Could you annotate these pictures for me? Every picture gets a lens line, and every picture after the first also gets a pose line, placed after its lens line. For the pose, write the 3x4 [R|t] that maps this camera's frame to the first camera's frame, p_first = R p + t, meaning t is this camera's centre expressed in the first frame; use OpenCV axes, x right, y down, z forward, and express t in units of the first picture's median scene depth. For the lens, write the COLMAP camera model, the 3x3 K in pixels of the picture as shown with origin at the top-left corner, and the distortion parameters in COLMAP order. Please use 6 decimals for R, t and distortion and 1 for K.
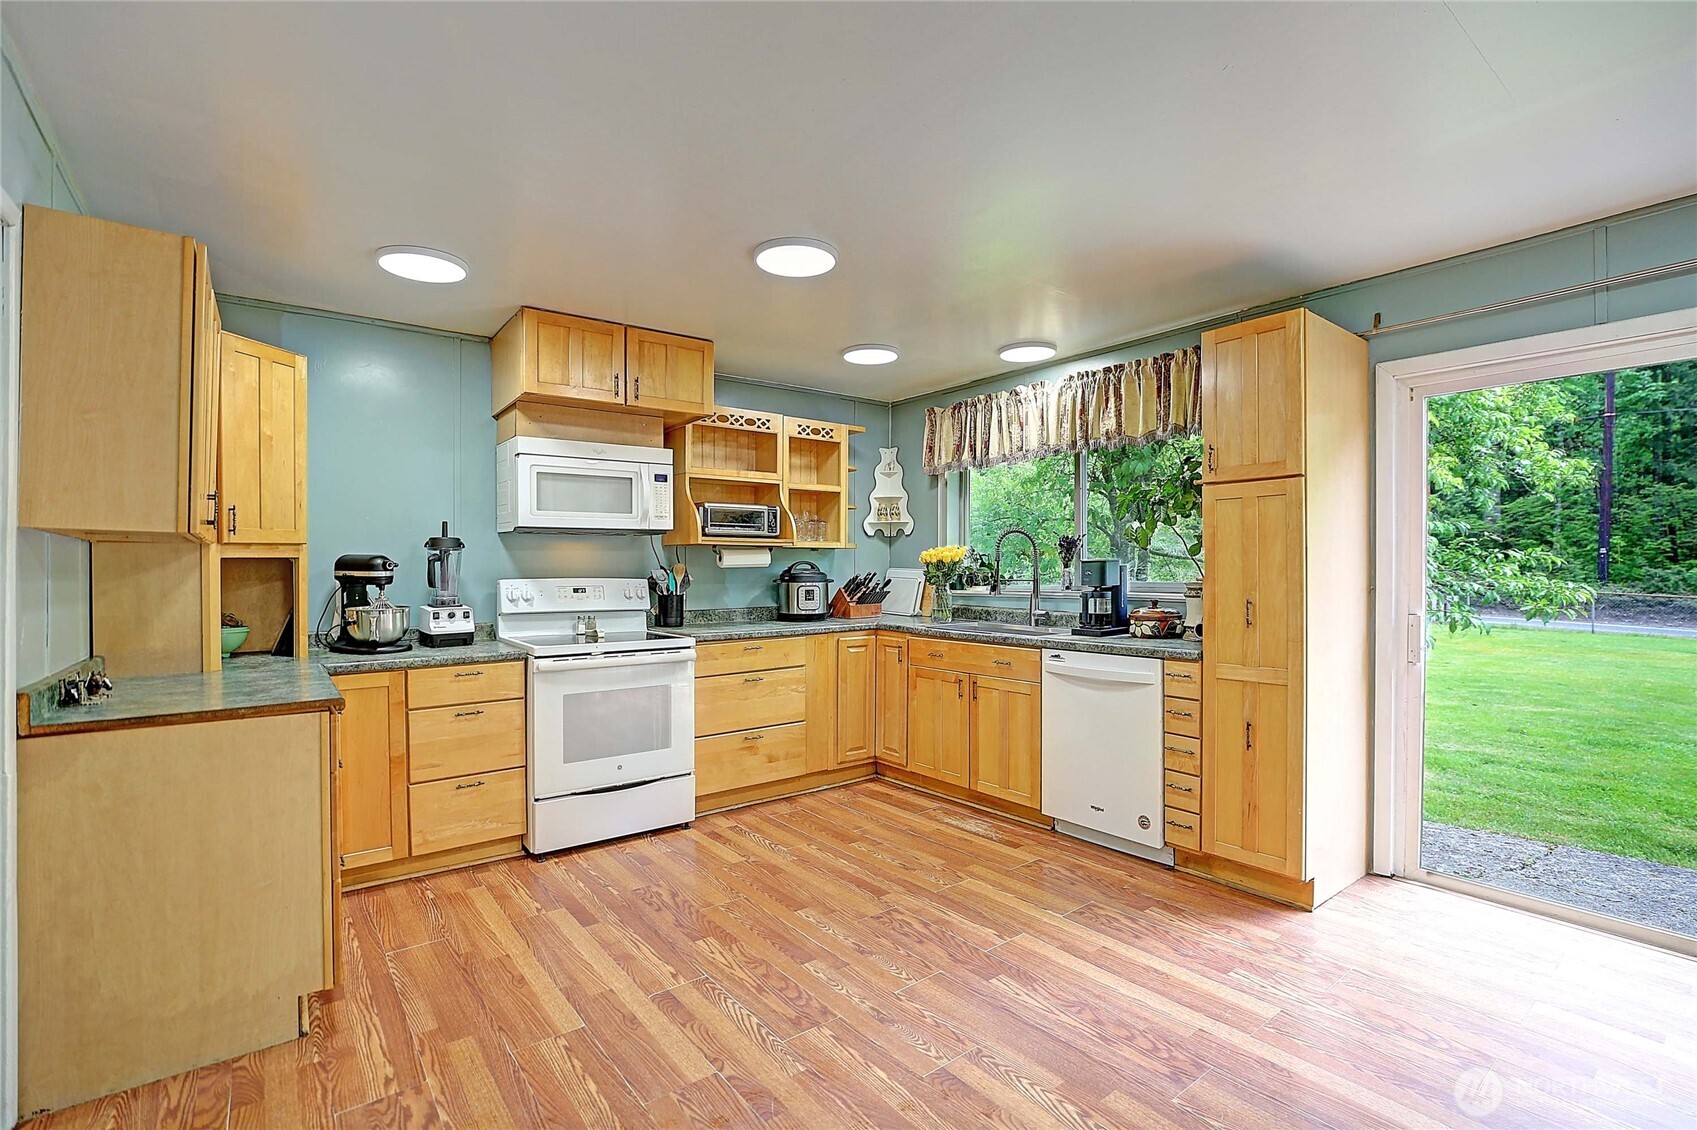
lens RADIAL K [[772.6, 0, 838.5], [0, 772.6, 572.8], [0, 0, 1]] dist [-0.002198, 0.000064]
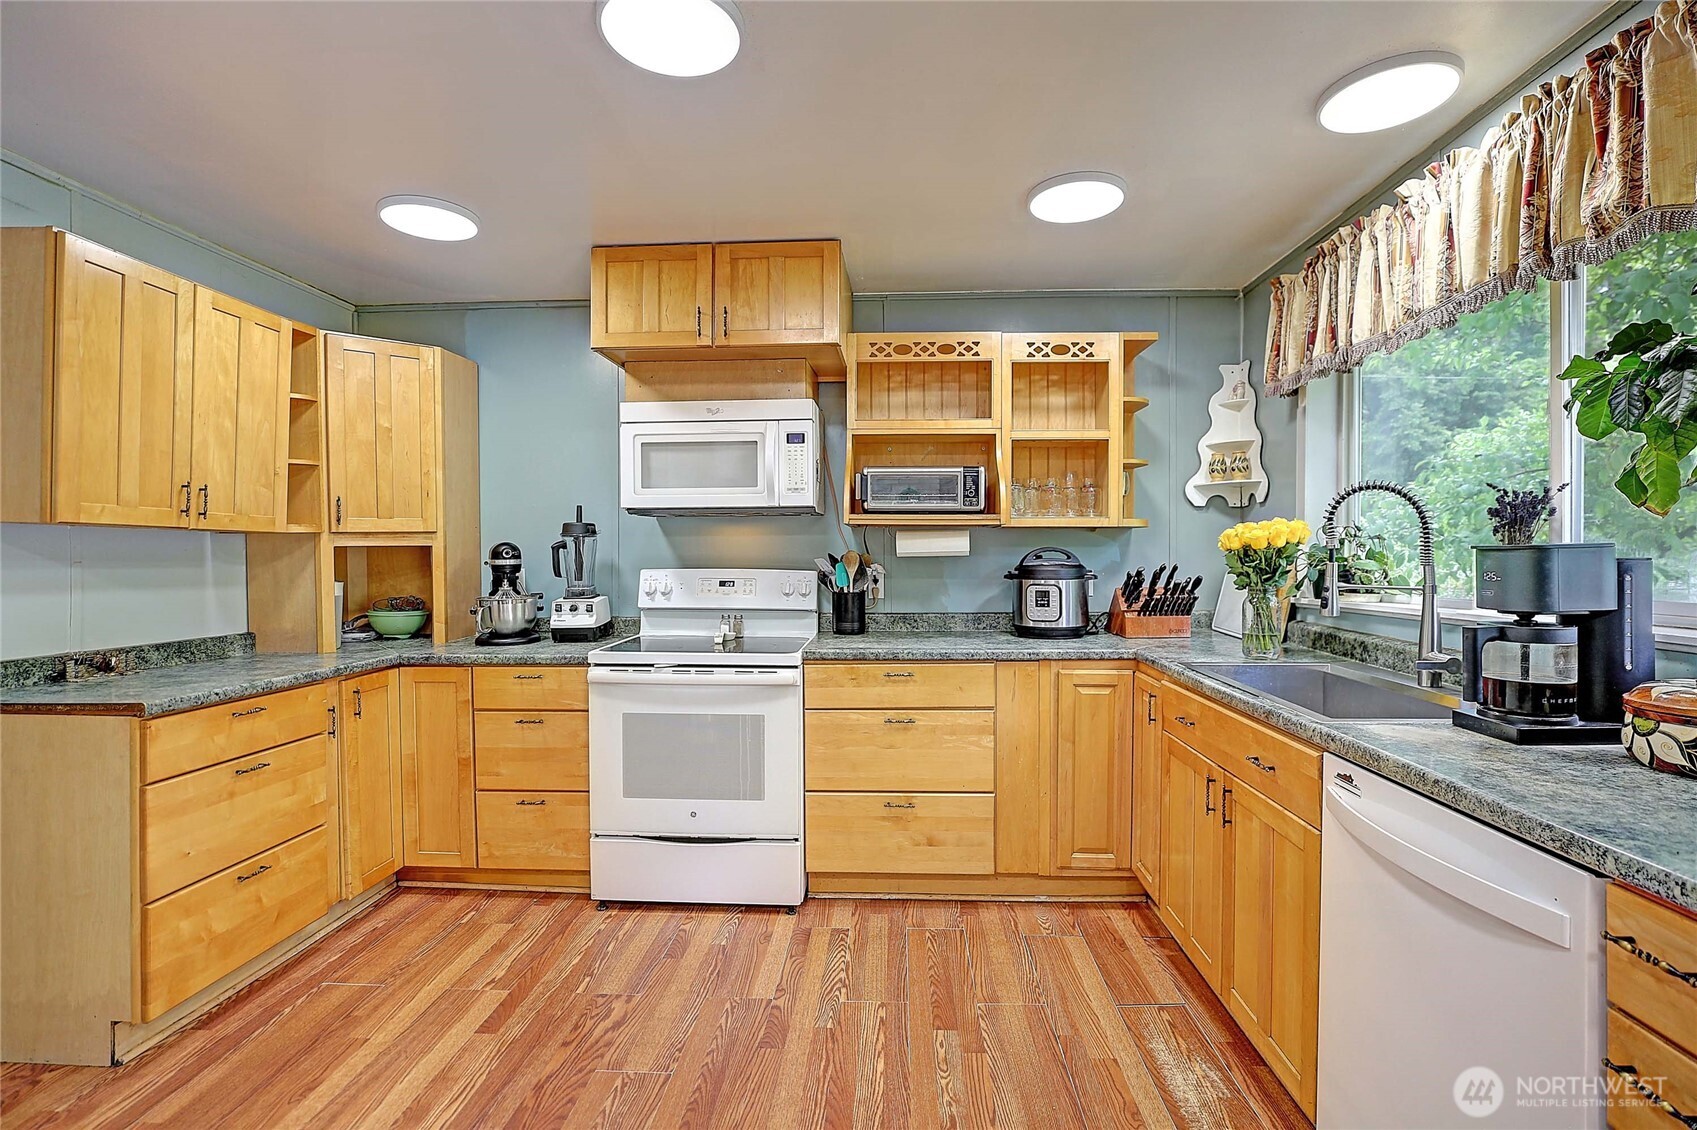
lens RADIAL K [[767.9, 0, 855.2], [0, 767.9, 560.4], [0, 0, 1]] dist [-0.021943, 0.006619]
pose [[0.772894, 0.008316, -0.634480, 0.295764], [-0.006519, 0.999965, 0.005164, -0.007360], [0.634501, 0.000145, 0.772922, 0.459036]]
